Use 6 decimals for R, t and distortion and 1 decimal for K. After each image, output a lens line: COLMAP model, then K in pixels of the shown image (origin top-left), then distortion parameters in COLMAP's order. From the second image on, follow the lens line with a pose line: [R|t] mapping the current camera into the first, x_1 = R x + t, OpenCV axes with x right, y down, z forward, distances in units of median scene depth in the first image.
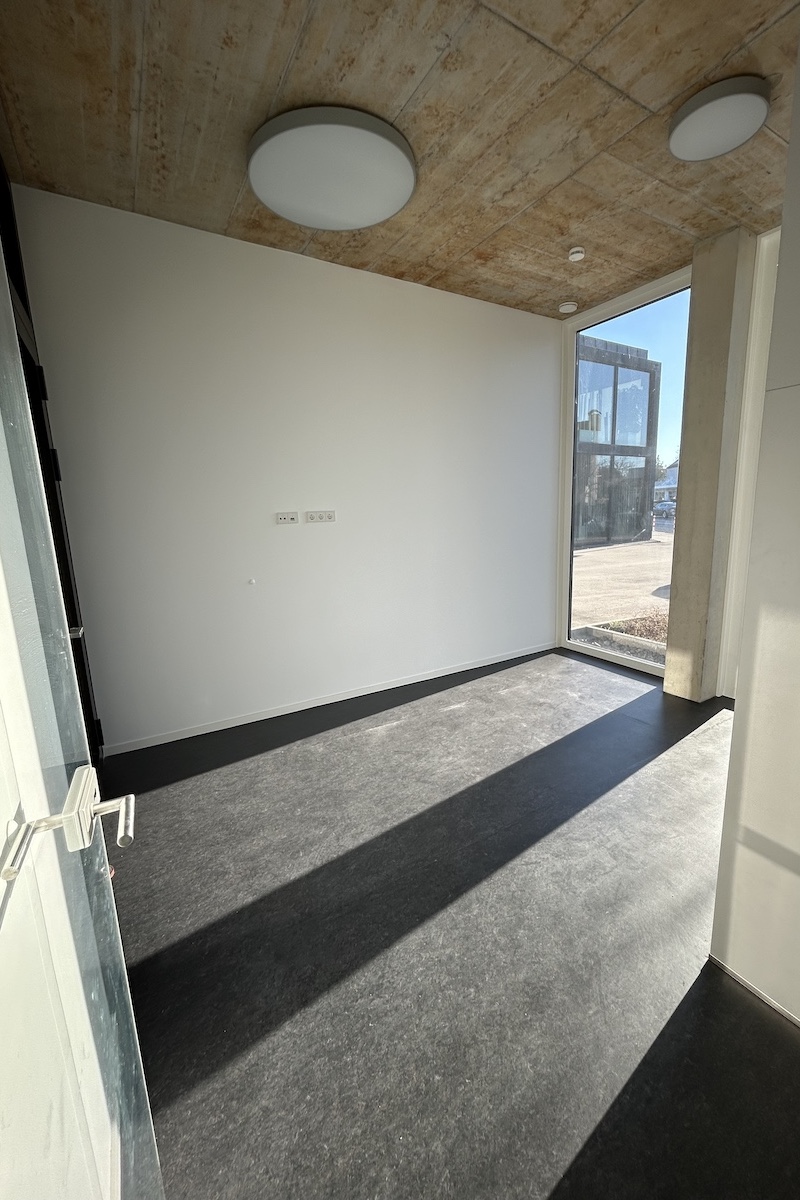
lens RADIAL K [[469.7, 0, 394.9], [0, 469.7, 595.9], [0, 0, 1]] dist [0.002075, 0.000454]
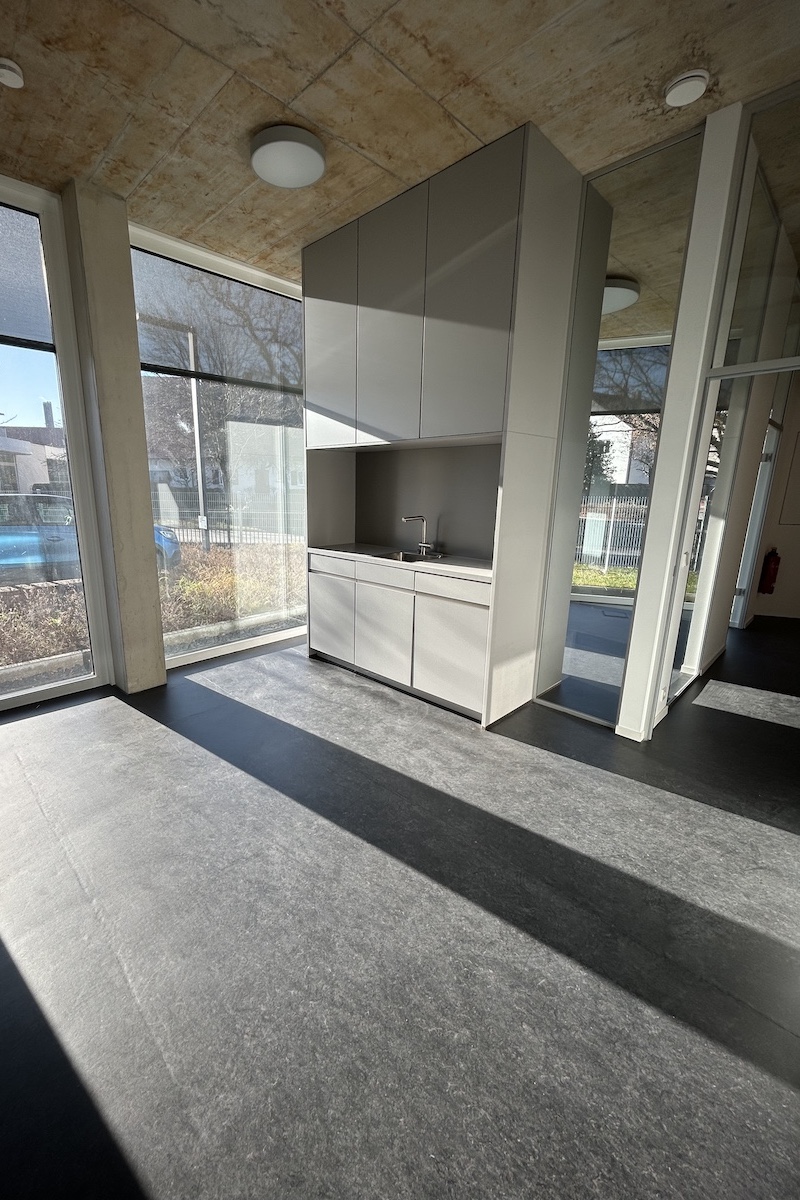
lens RADIAL K [[469.7, 0, 387.7], [0, 469.7, 594.0], [0, 0, 1]] dist [0.002075, 0.000454]
pose [[-0.247174, -0.193674, 0.949418, -0.672896], [0.176645, 0.954396, 0.240678, -0.199573], [-0.952734, 0.227199, -0.201690, 1.194151]]
